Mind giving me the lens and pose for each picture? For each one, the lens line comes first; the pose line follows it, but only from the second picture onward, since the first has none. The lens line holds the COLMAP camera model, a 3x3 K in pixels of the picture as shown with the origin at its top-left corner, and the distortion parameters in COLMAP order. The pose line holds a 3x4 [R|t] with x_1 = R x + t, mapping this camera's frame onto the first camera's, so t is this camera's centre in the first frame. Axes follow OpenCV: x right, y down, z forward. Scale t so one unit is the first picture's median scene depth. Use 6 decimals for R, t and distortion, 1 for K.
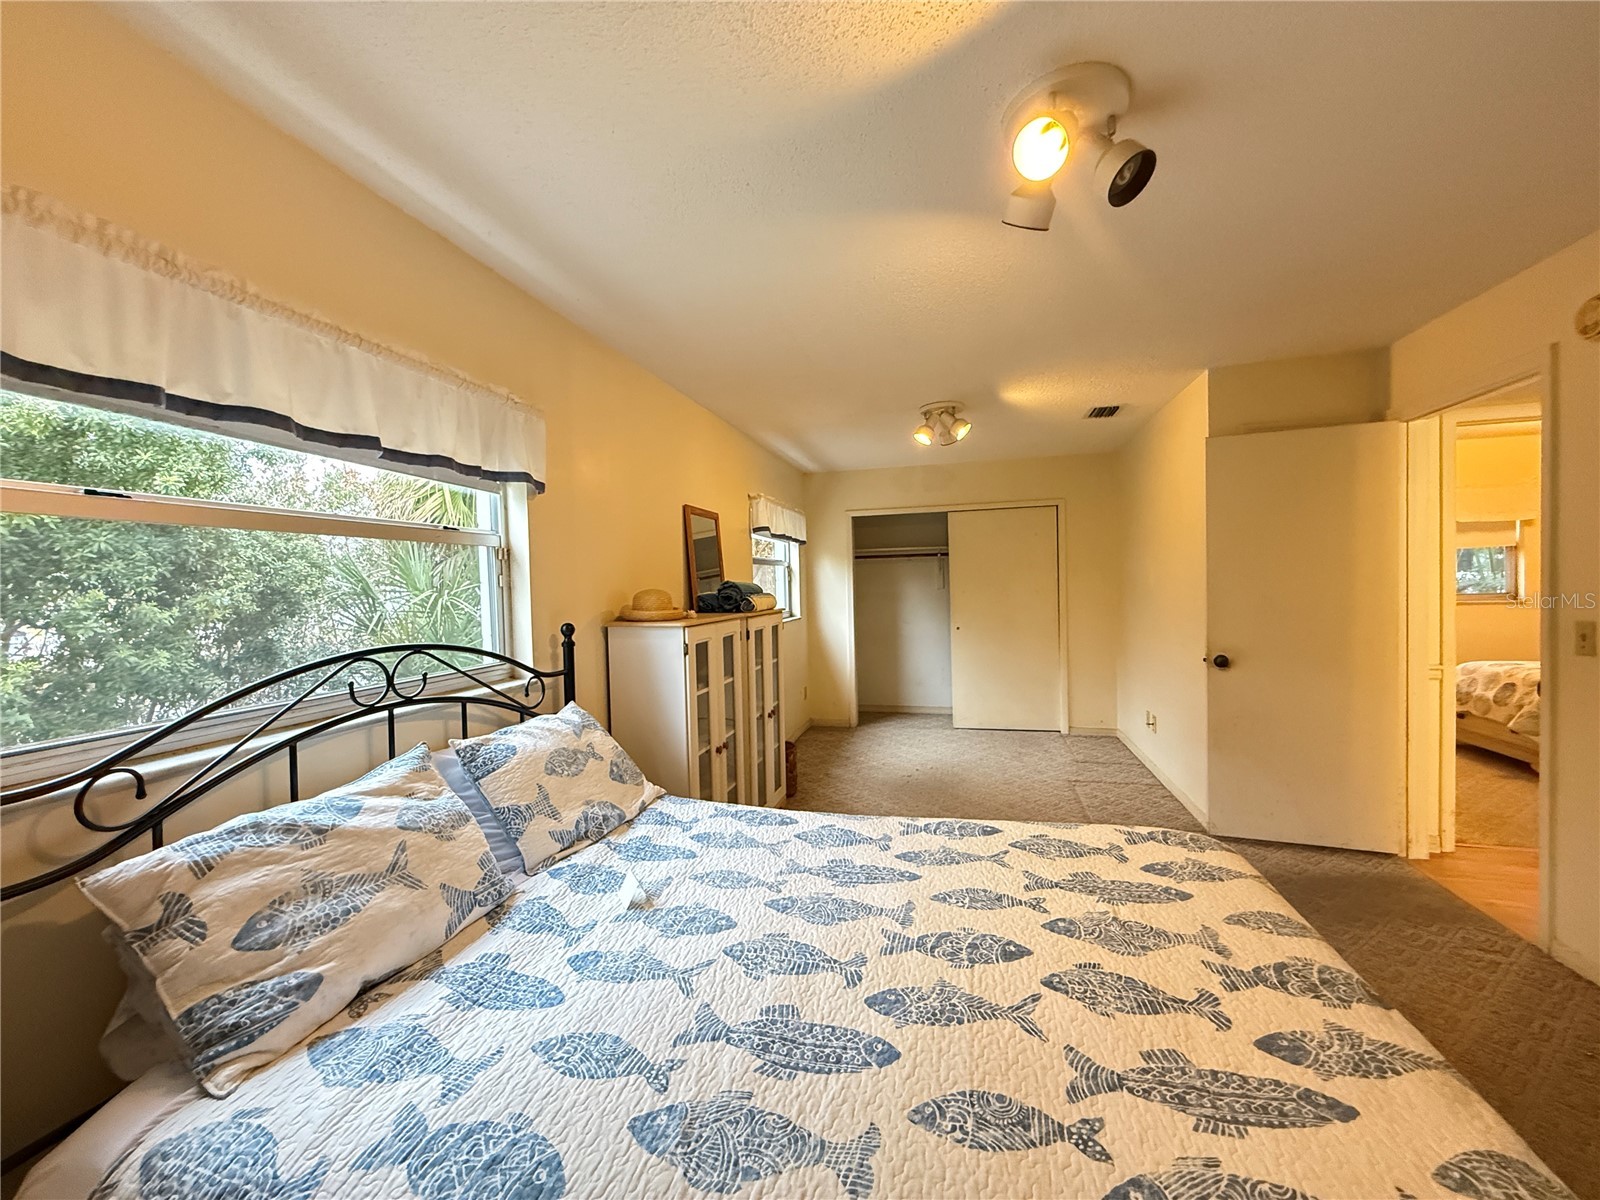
lens RADIAL K [[637.0, 0, 797.6], [0, 637.0, 595.7], [0, 0, 1]] dist [-0.000741, -0.000446]
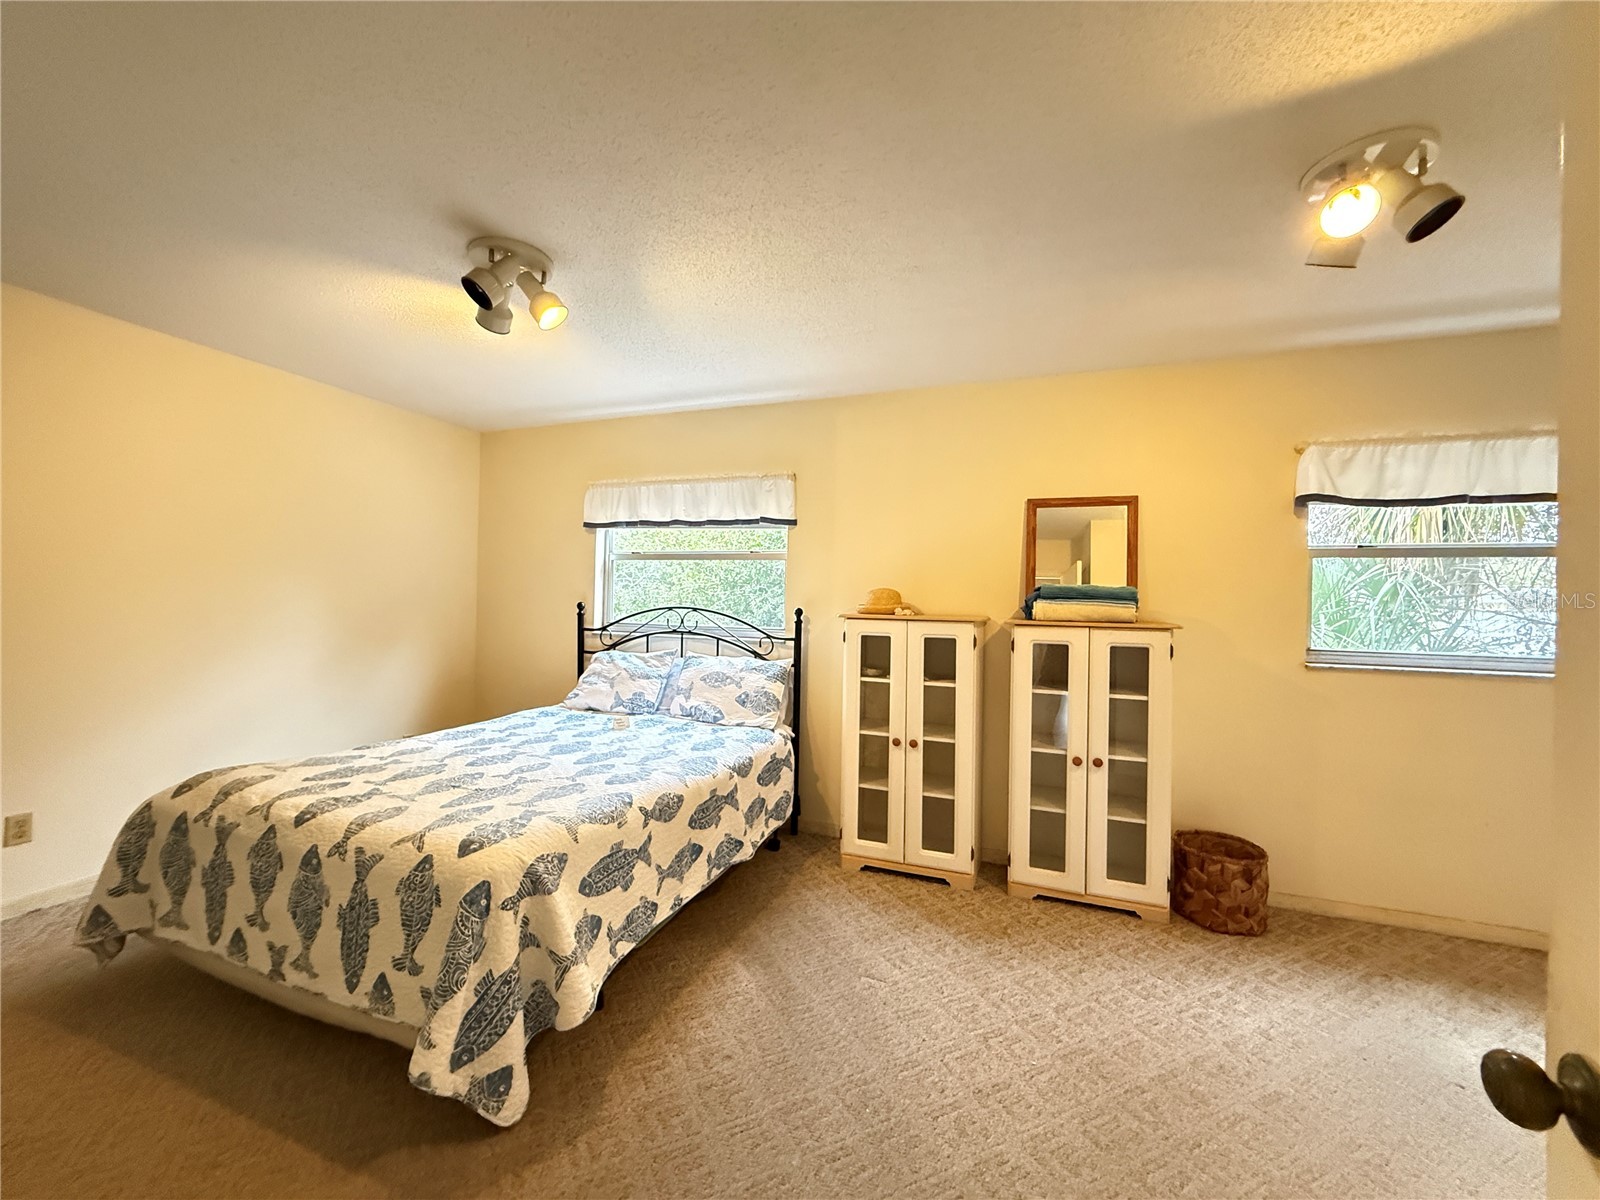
lens RADIAL K [[637.0, 0, 797.9], [0, 637.0, 600.6], [0, 0, 1]] dist [-0.000741, -0.000446]
pose [[-0.098298, 0.026270, -0.994810, 1.622921], [-0.036950, 0.998866, 0.030028, -0.028096], [0.994471, 0.039709, -0.097216, 1.615362]]
